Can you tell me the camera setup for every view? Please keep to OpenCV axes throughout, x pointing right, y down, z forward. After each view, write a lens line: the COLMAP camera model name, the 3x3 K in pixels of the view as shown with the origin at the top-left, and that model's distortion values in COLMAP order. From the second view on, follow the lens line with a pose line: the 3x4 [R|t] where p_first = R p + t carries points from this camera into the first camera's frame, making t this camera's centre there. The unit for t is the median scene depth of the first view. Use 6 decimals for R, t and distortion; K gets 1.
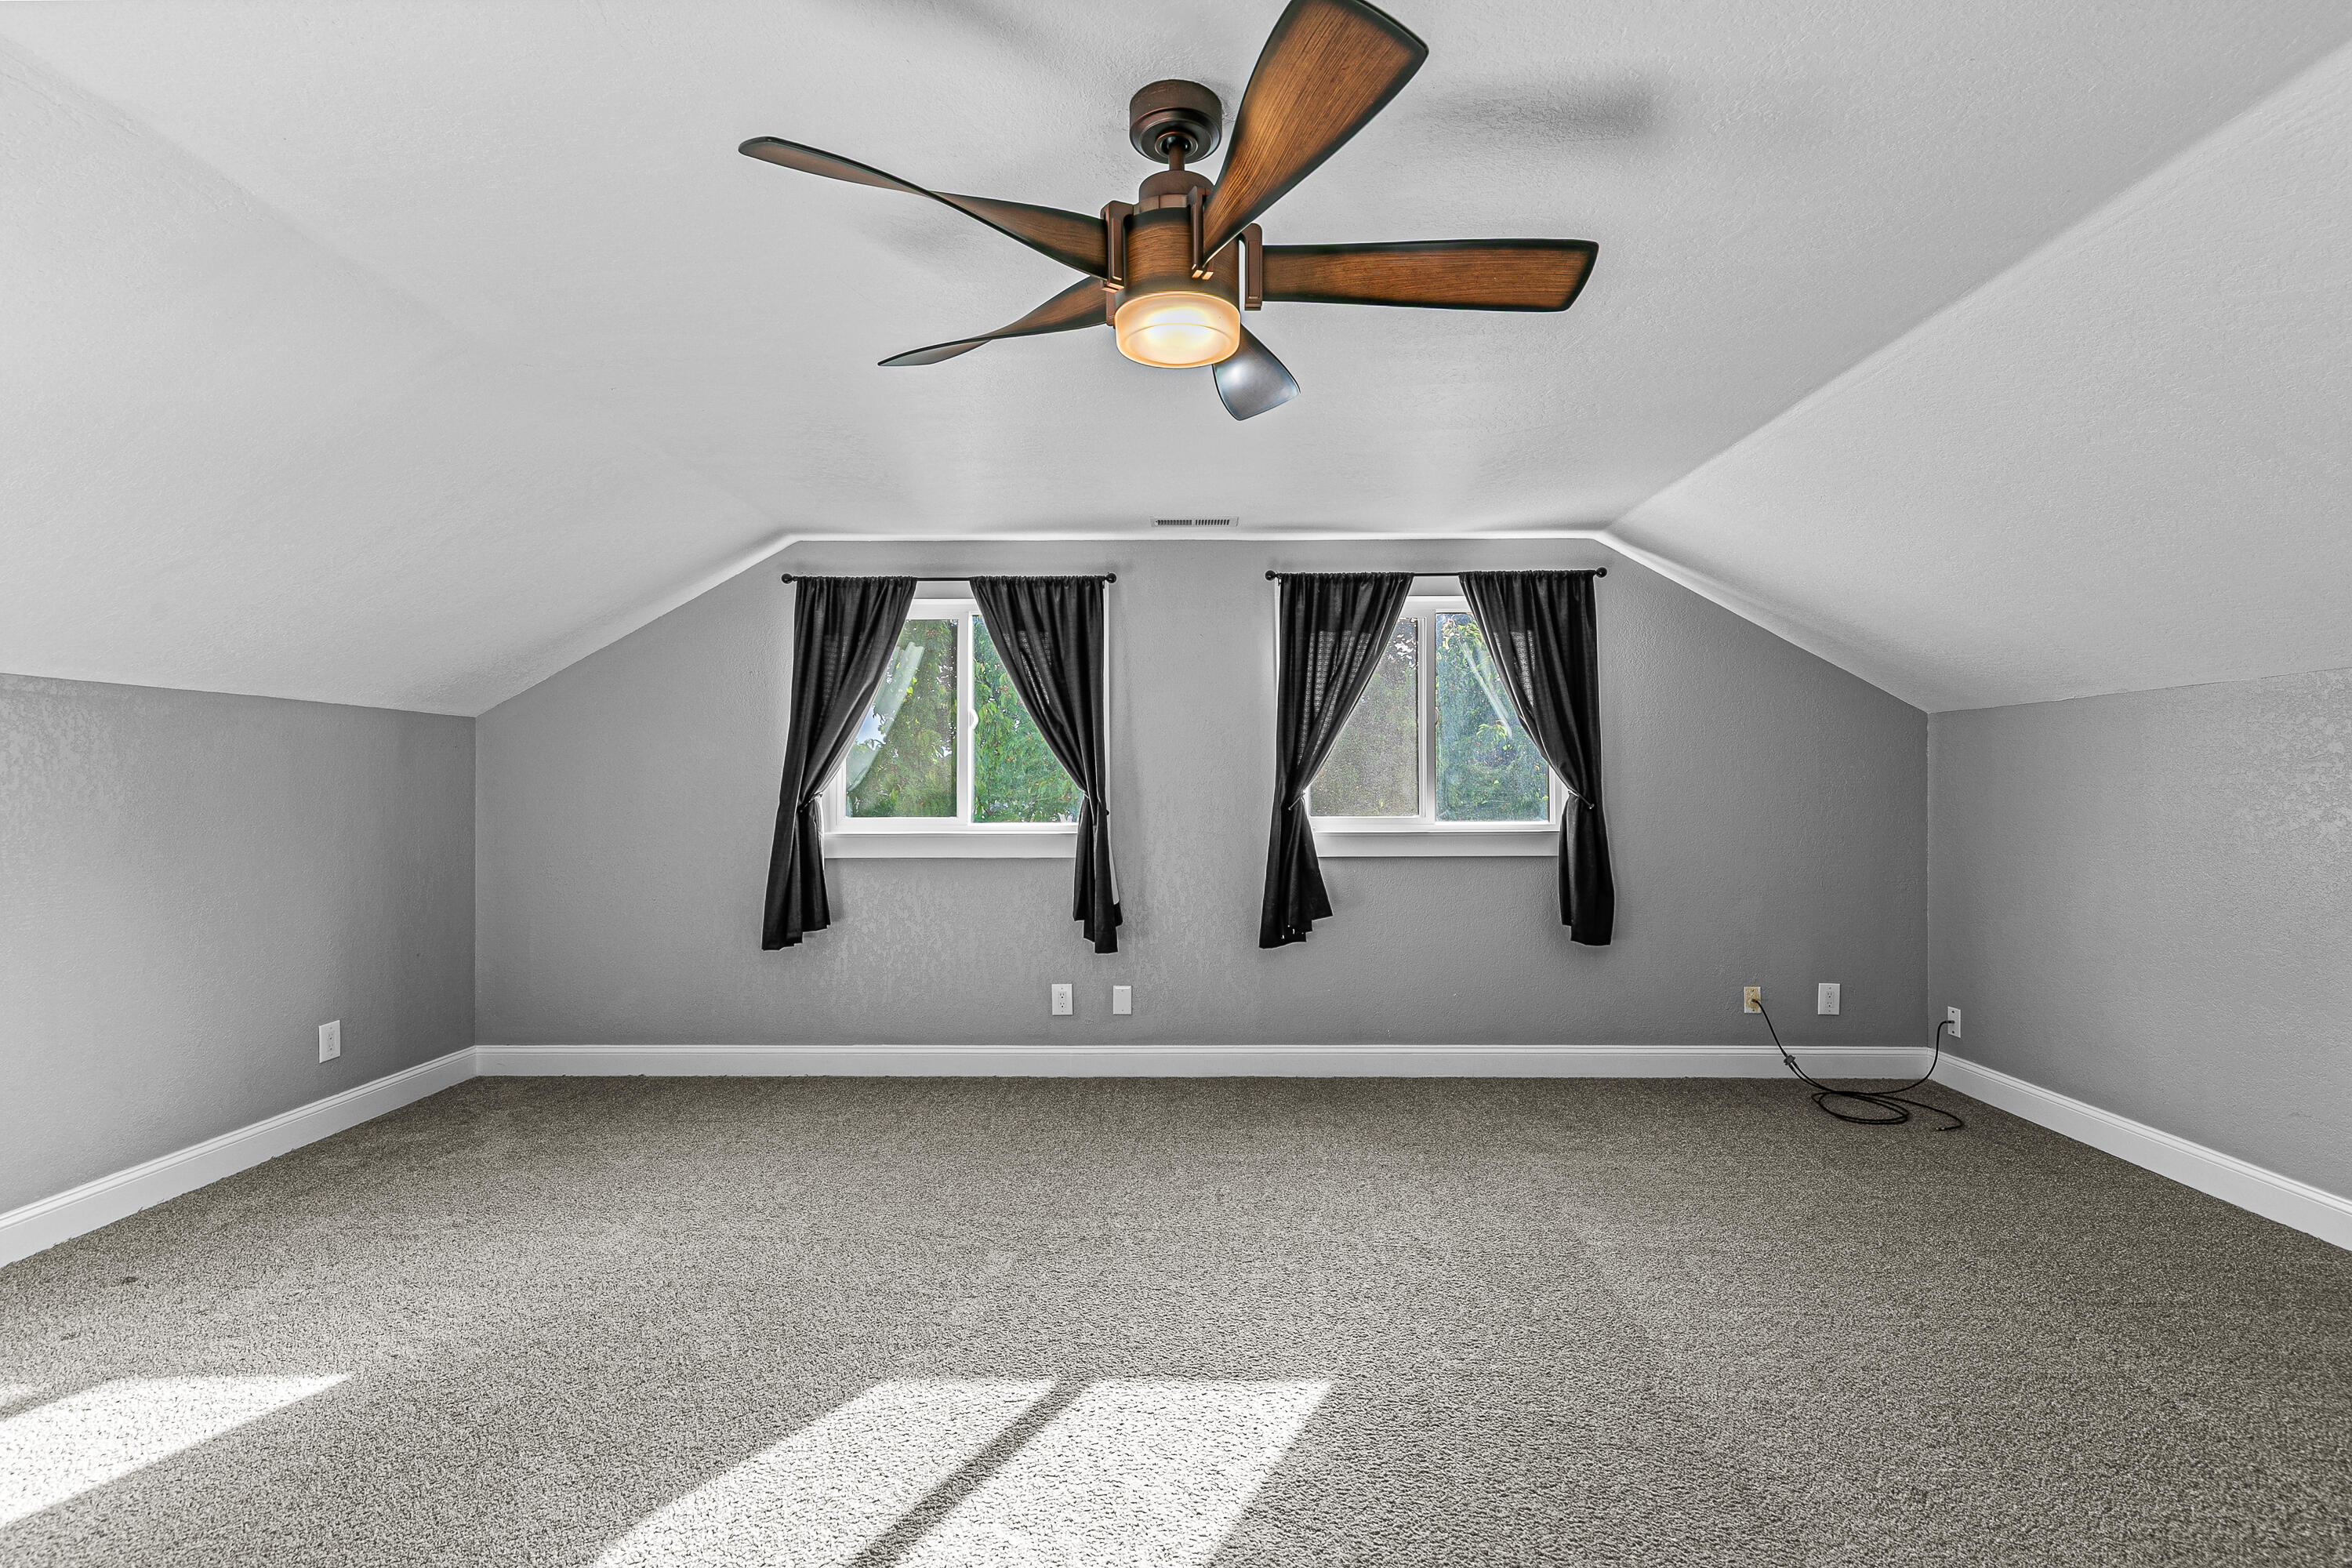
lens RADIAL K [[1074.2, 0, 1227.0], [0, 1074.2, 820.8], [0, 0, 1]] dist [0.002404, 0.000107]
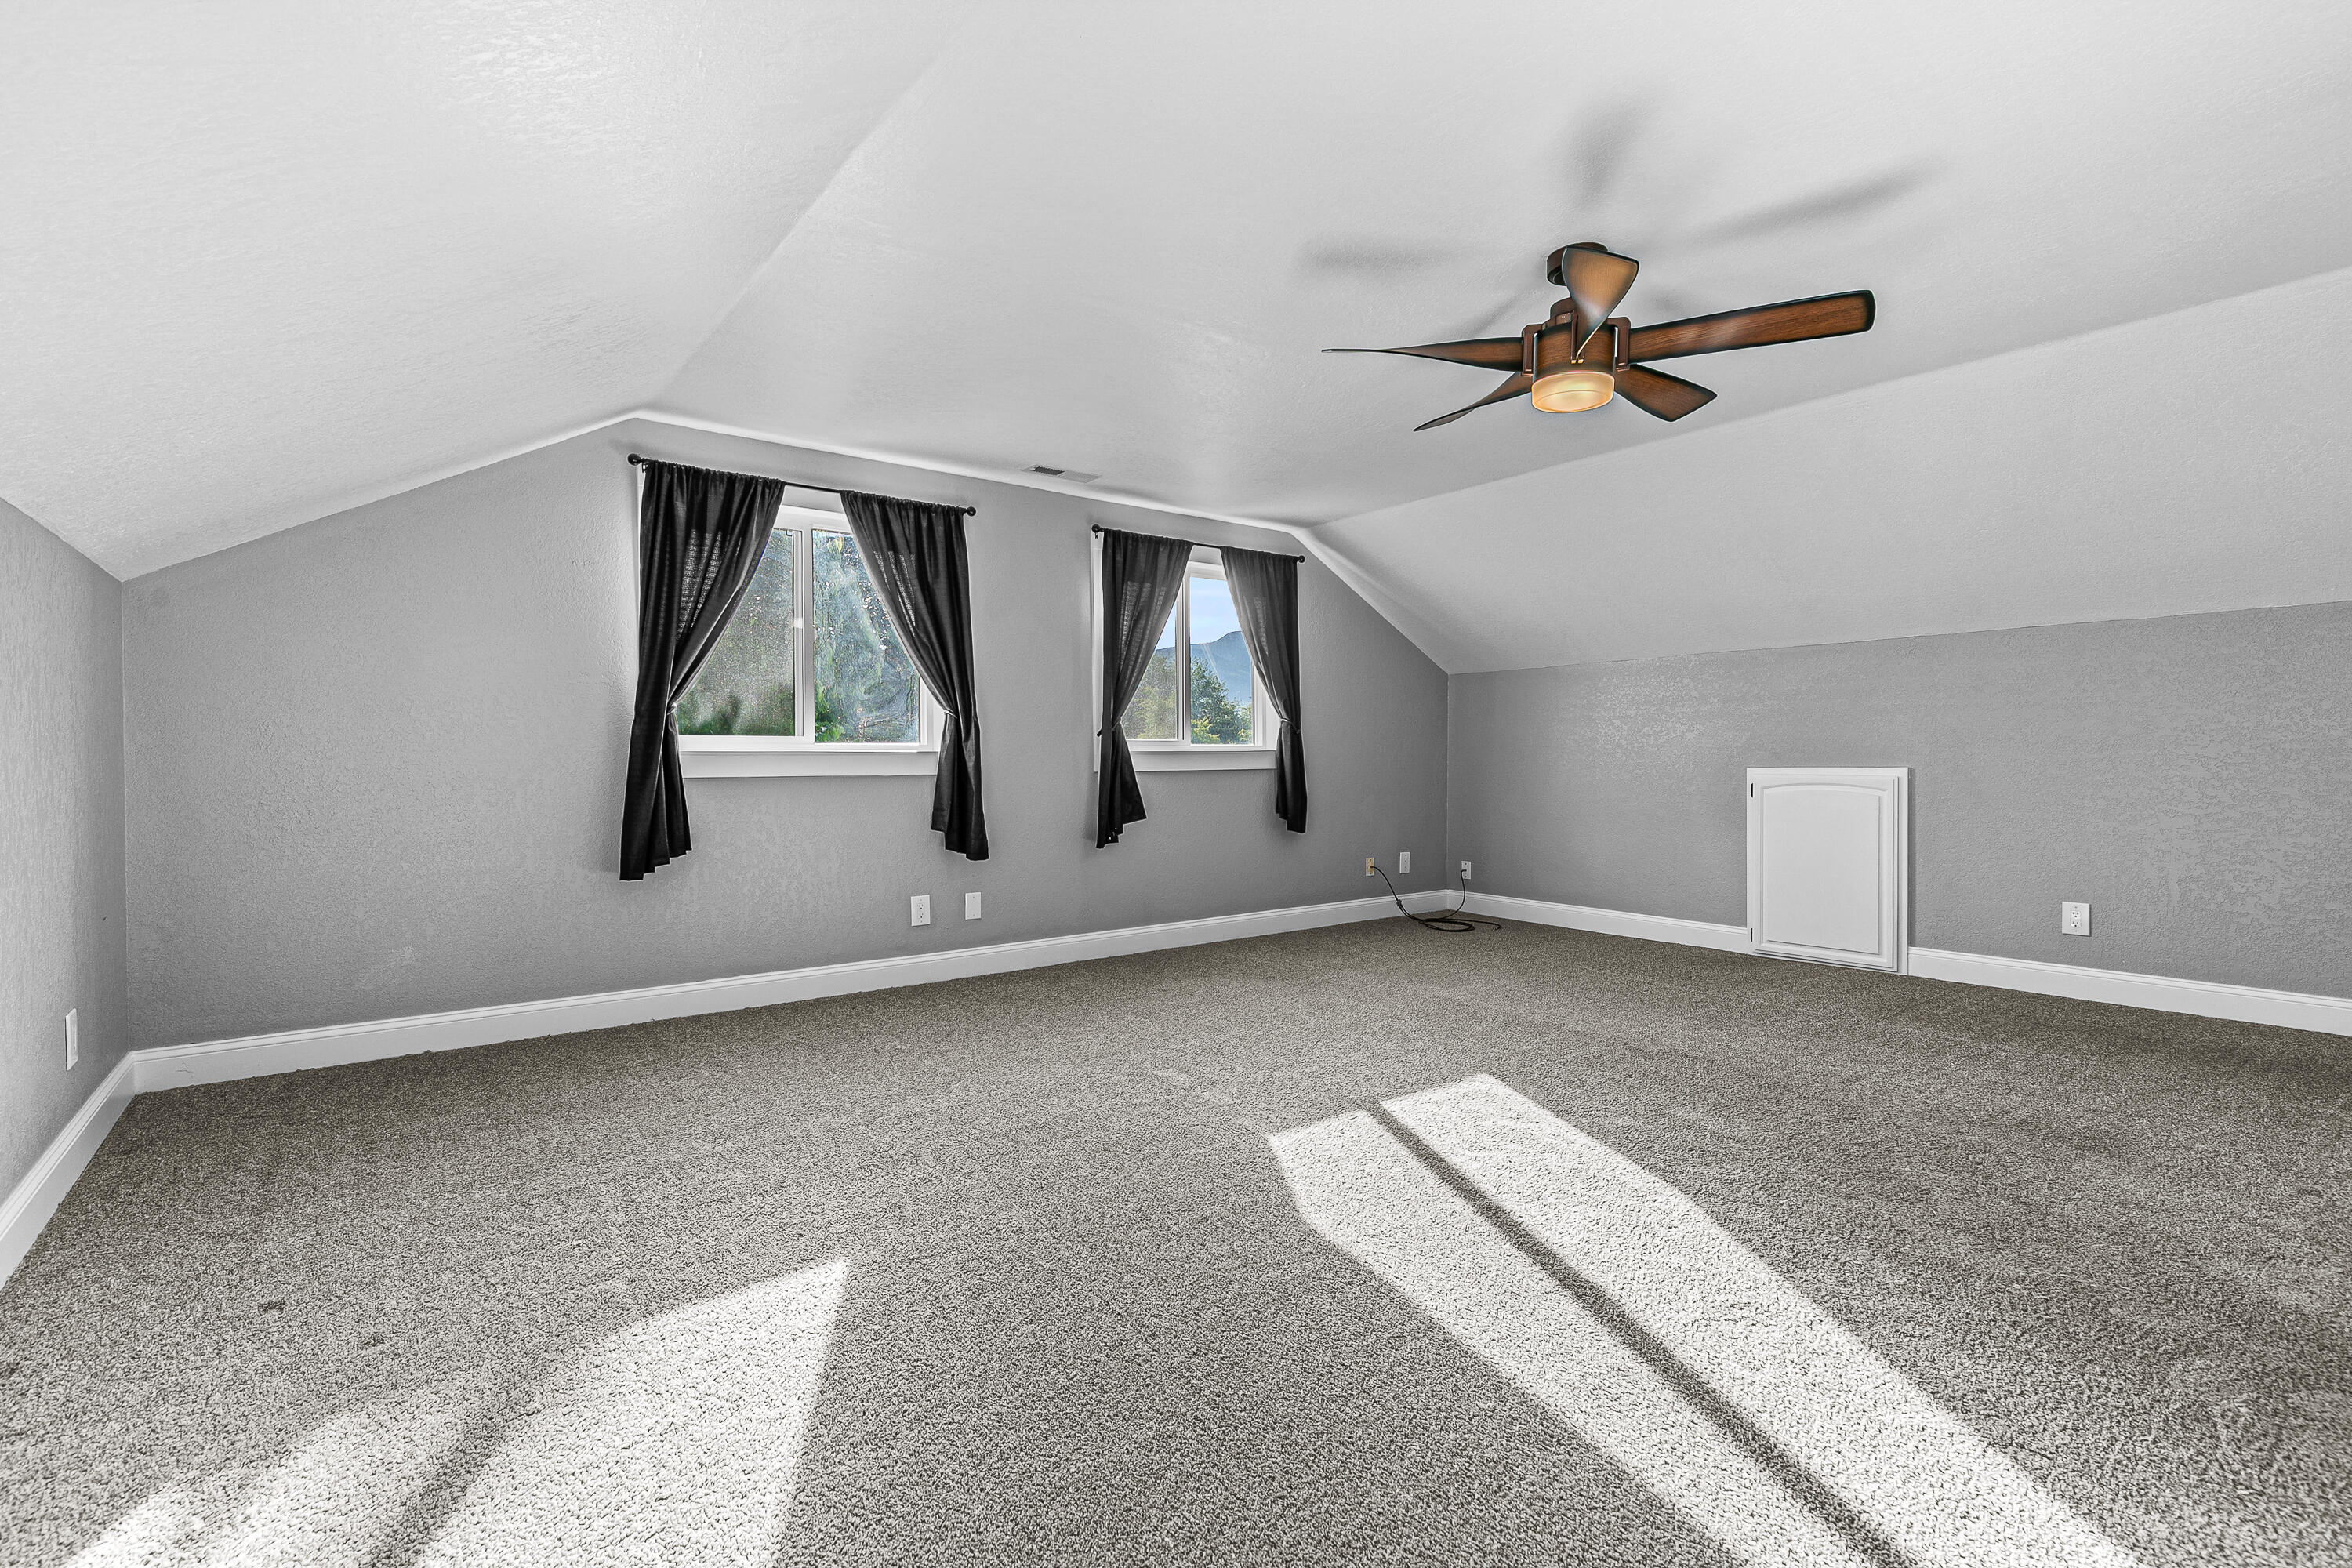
lens RADIAL K [[1110.1, 0, 1175.8], [0, 1110.1, 795.0], [0, 0, 1]] dist [0.003526, 0.000600]
pose [[0.773140, -0.023470, 0.633801, -0.652682], [-0.007556, 0.998903, 0.046207, 0.002227], [-0.634191, -0.040514, 0.772115, 0.011106]]
